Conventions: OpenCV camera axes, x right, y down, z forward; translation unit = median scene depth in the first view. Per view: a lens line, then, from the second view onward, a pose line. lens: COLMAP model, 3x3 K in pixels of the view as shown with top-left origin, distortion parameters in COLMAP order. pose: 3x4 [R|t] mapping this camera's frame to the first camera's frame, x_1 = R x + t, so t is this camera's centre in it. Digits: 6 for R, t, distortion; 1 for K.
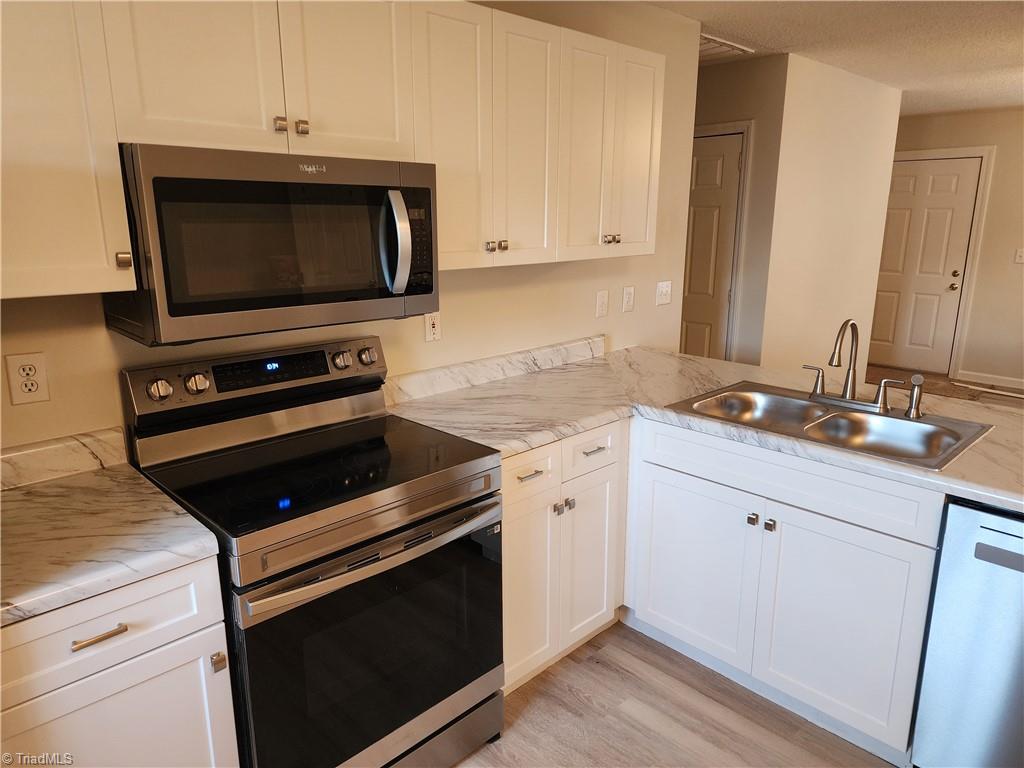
lens RADIAL K [[690.5, 0, 520.2], [0, 690.5, 383.5], [0, 0, 1]] dist [0.061771, -0.049592]
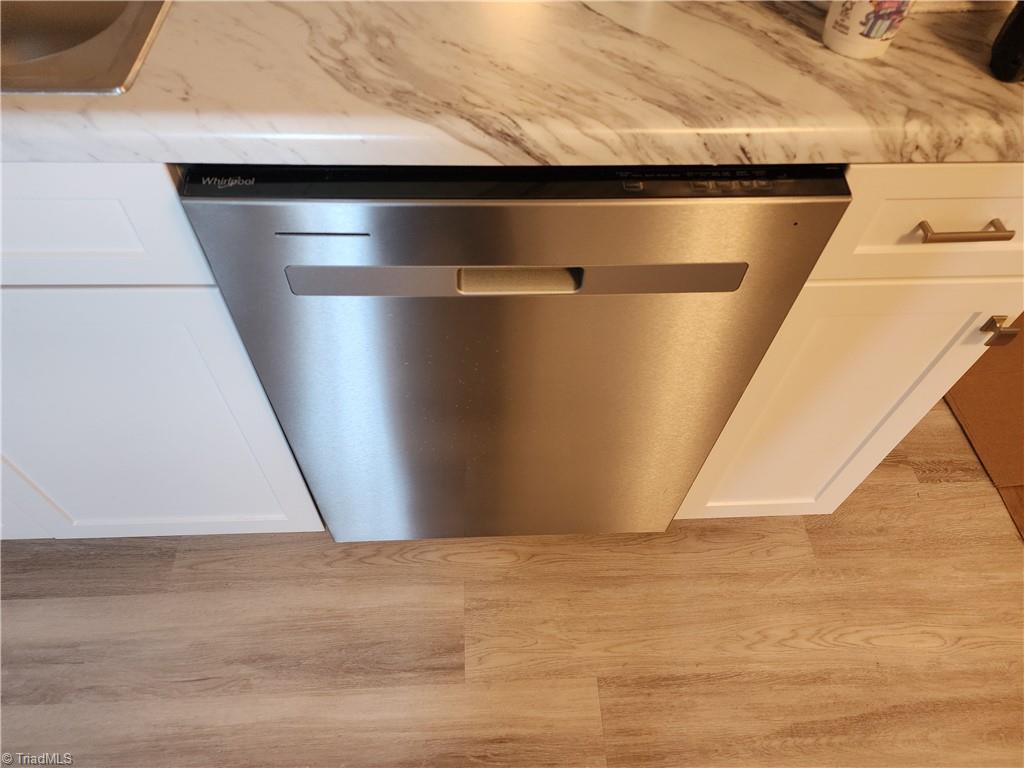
lens RADIAL K [[690.5, 0, 511.3], [0, 690.5, 384.2], [0, 0, 1]] dist [0.061771, -0.049592]
pose [[0.668209, -0.588971, 0.454543, 0.444559], [0.148064, 0.704024, 0.694570, 0.013687], [-0.729091, -0.396817, 0.557641, 0.564645]]
